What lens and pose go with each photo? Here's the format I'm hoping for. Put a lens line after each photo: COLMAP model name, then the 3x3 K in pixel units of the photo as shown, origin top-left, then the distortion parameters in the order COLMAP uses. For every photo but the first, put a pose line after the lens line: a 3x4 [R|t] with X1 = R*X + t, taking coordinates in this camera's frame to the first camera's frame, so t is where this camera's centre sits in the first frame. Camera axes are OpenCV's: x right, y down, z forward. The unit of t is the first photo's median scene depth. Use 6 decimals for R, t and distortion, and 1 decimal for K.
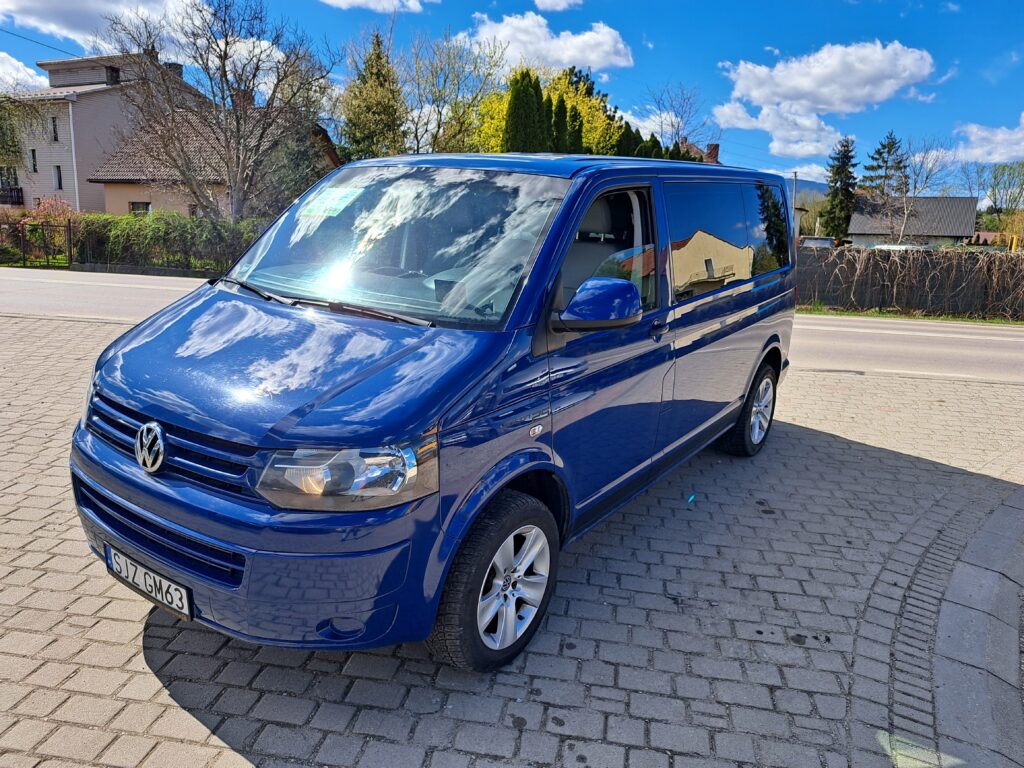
lens RADIAL K [[779.3, 0, 512.0], [0, 779.3, 384.0], [0, 0, 1]] dist [0.032818, -0.003093]
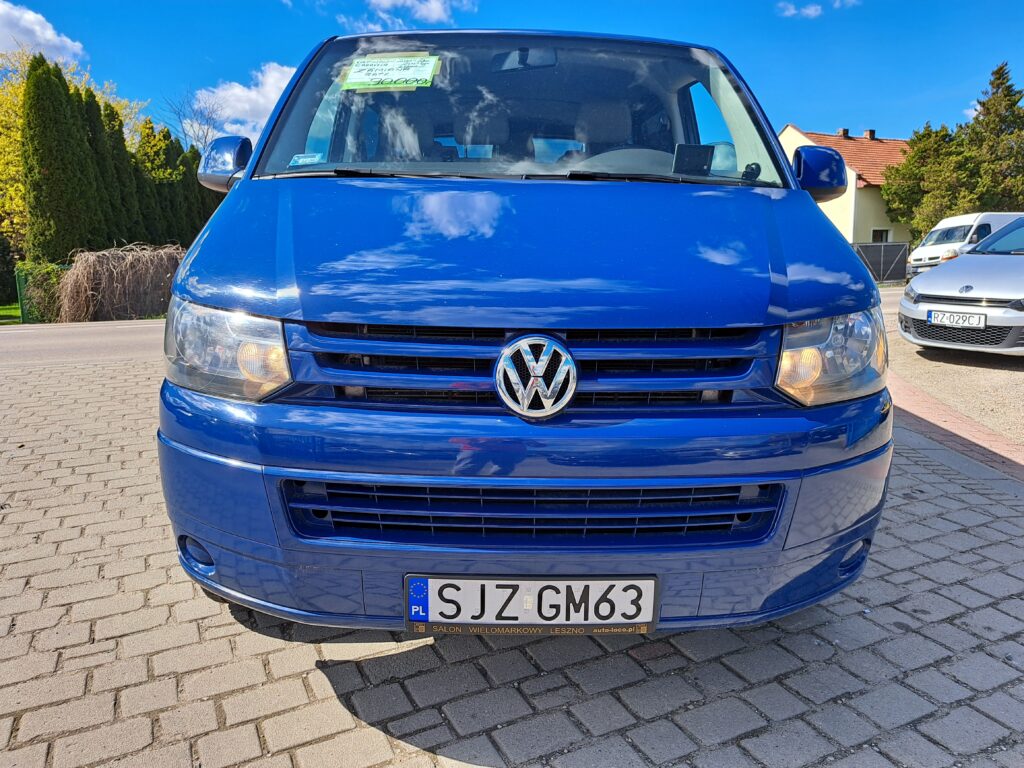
lens RADIAL K [[775.1, 0, 512.0], [0, 775.1, 384.0], [0, 0, 1]] dist [0.012496, -0.004520]
pose [[0.787628, -0.141352, 0.599718, -0.765760], [0.167426, 0.985806, 0.012467, 0.070392], [-0.592968, 0.090589, 0.800114, 0.491776]]
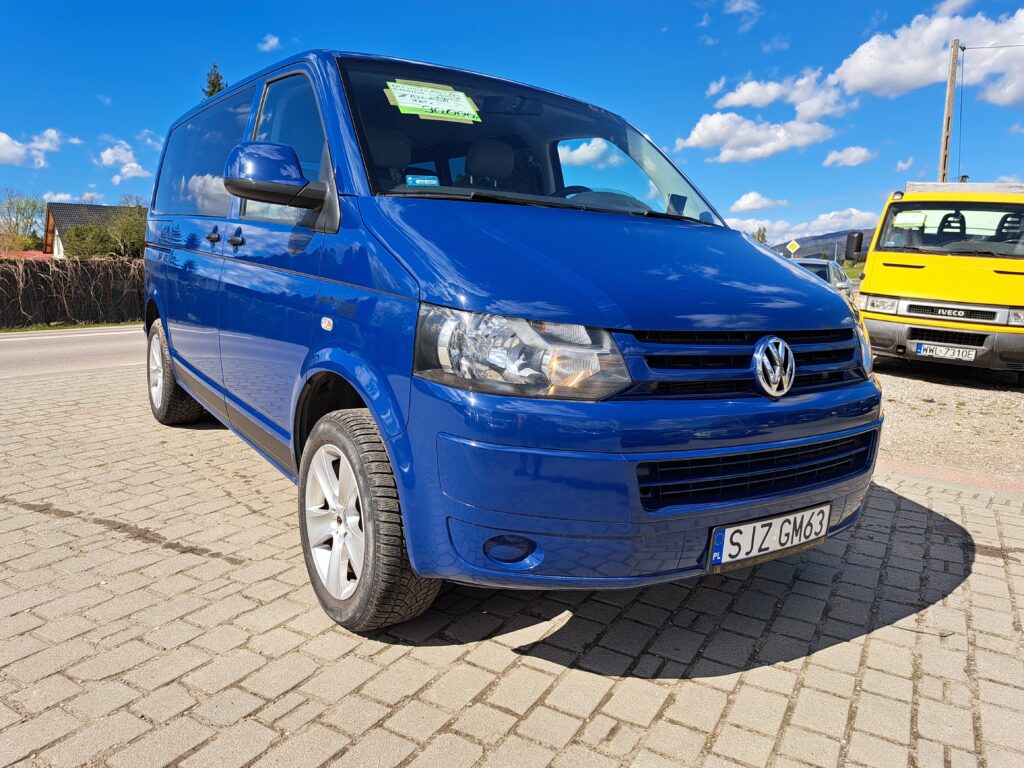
lens RADIAL K [[779.3, 0, 512.0], [0, 779.3, 384.0], [0, 0, 1]] dist [0.032818, -0.003093]
pose [[0.297019, -0.160147, 0.941346, -1.212914], [0.203040, 0.973883, 0.101618, -0.037544], [-0.933035, 0.160948, 0.321778, 0.916740]]
